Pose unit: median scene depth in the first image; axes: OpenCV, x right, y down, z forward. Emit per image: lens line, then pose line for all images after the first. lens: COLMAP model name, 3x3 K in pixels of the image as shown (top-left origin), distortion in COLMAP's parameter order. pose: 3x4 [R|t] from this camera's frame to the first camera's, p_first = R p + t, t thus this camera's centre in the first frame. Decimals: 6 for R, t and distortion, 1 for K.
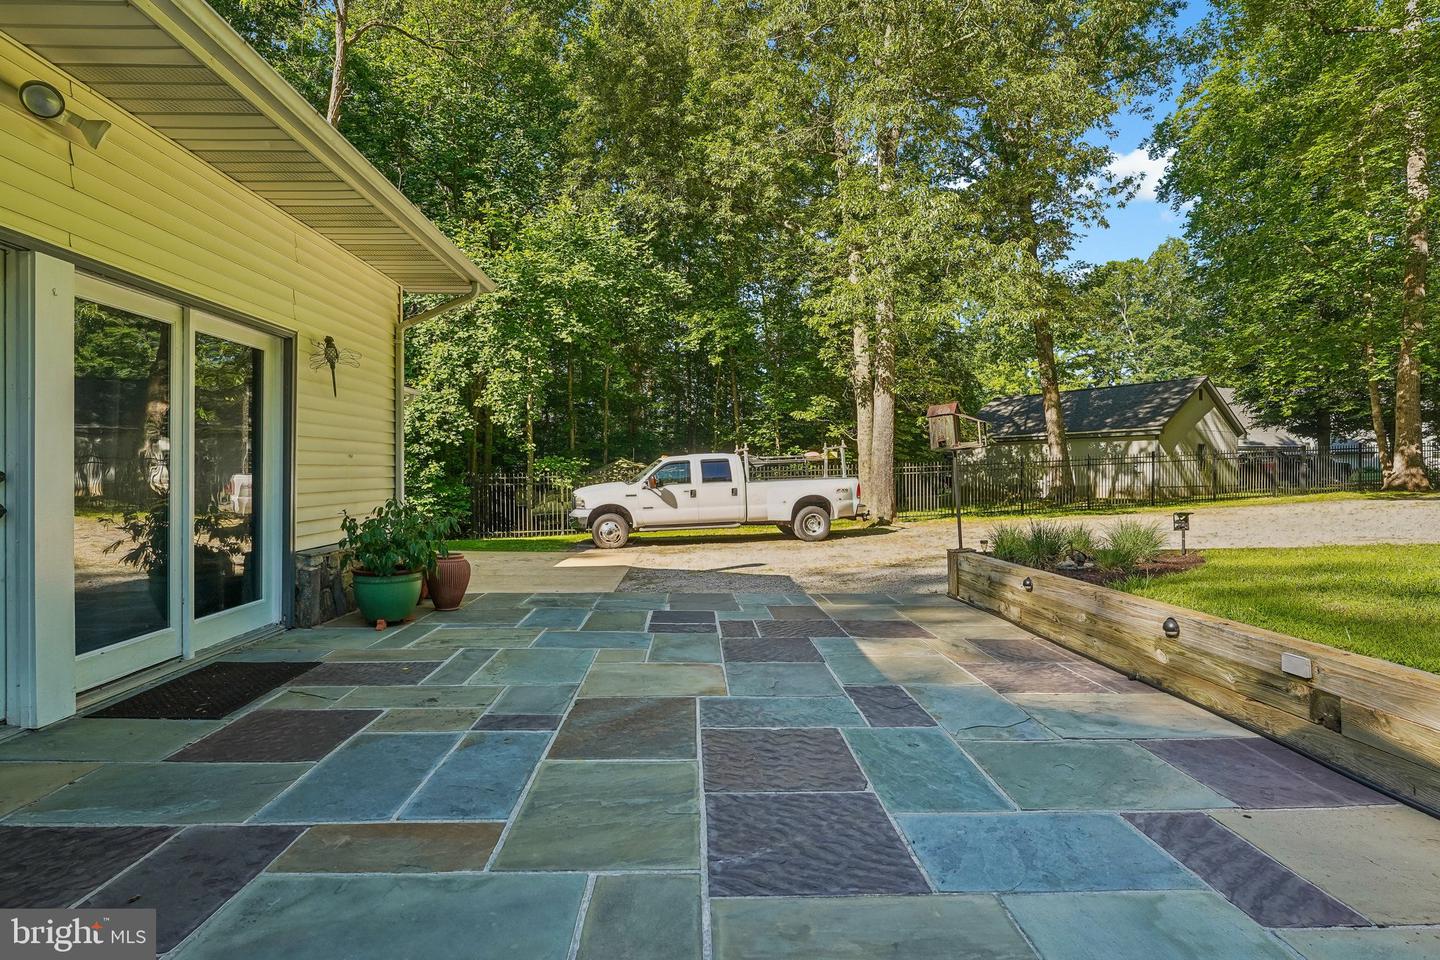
lens RADIAL K [[700.3, 0, 717.6], [0, 700.3, 475.3], [0, 0, 1]] dist [0.000285, 0.000005]
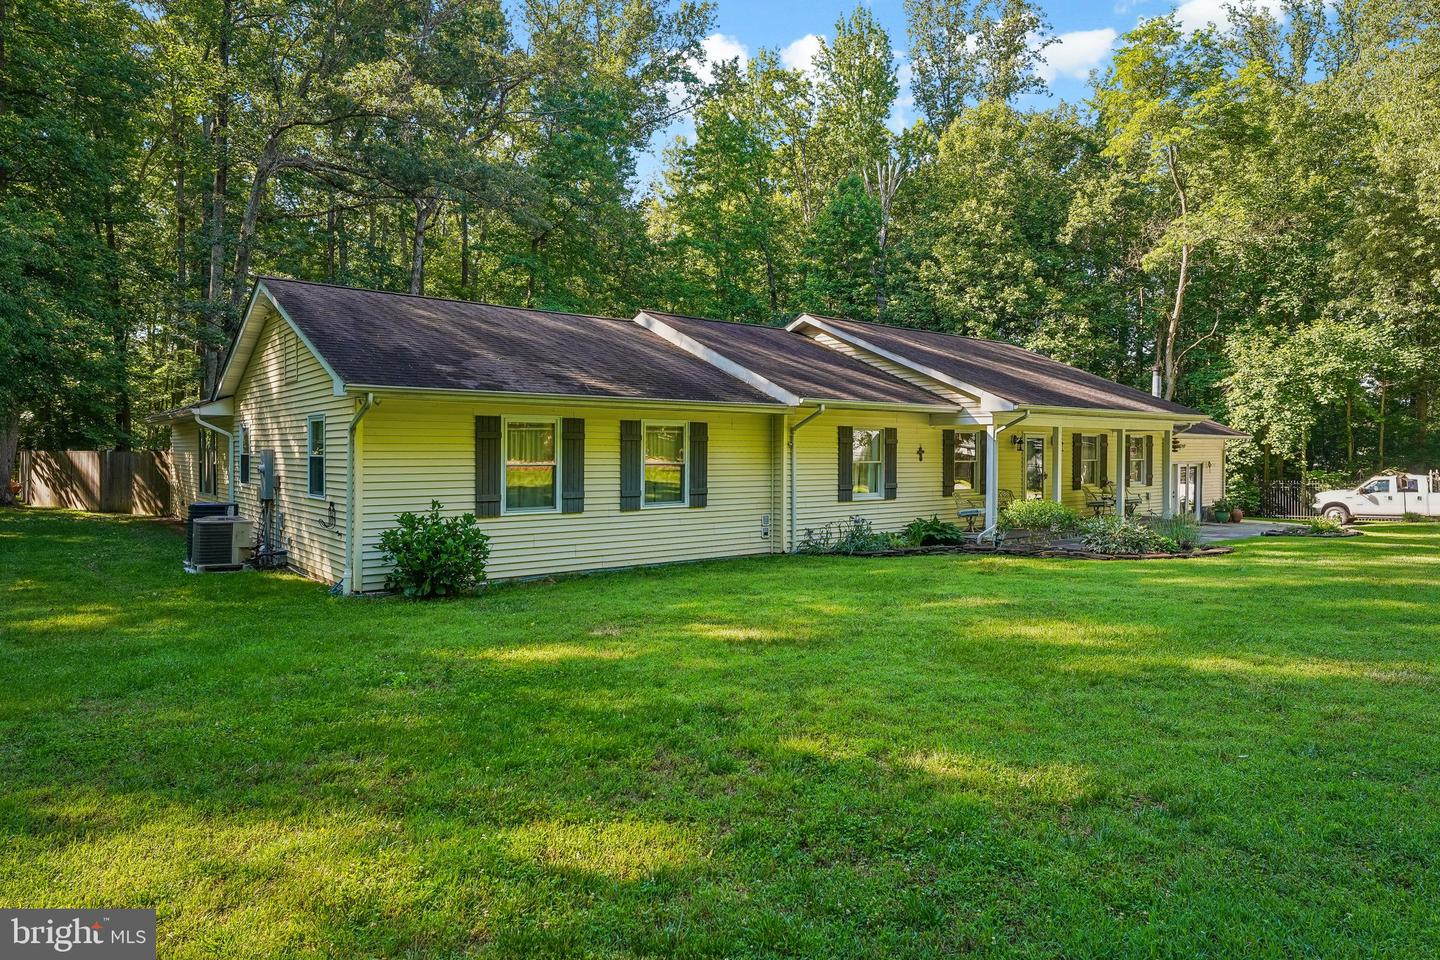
lens RADIAL K [[842.9, 0, 721.3], [0, 842.9, 470.6], [0, 0, 1]] dist [-0.001916, -0.000047]
pose [[0.589246, 0.013523, -0.807841, 0.572420], [-0.002591, 0.999886, 0.014848, -0.059042], [0.807950, -0.006657, 0.589214, -1.366938]]
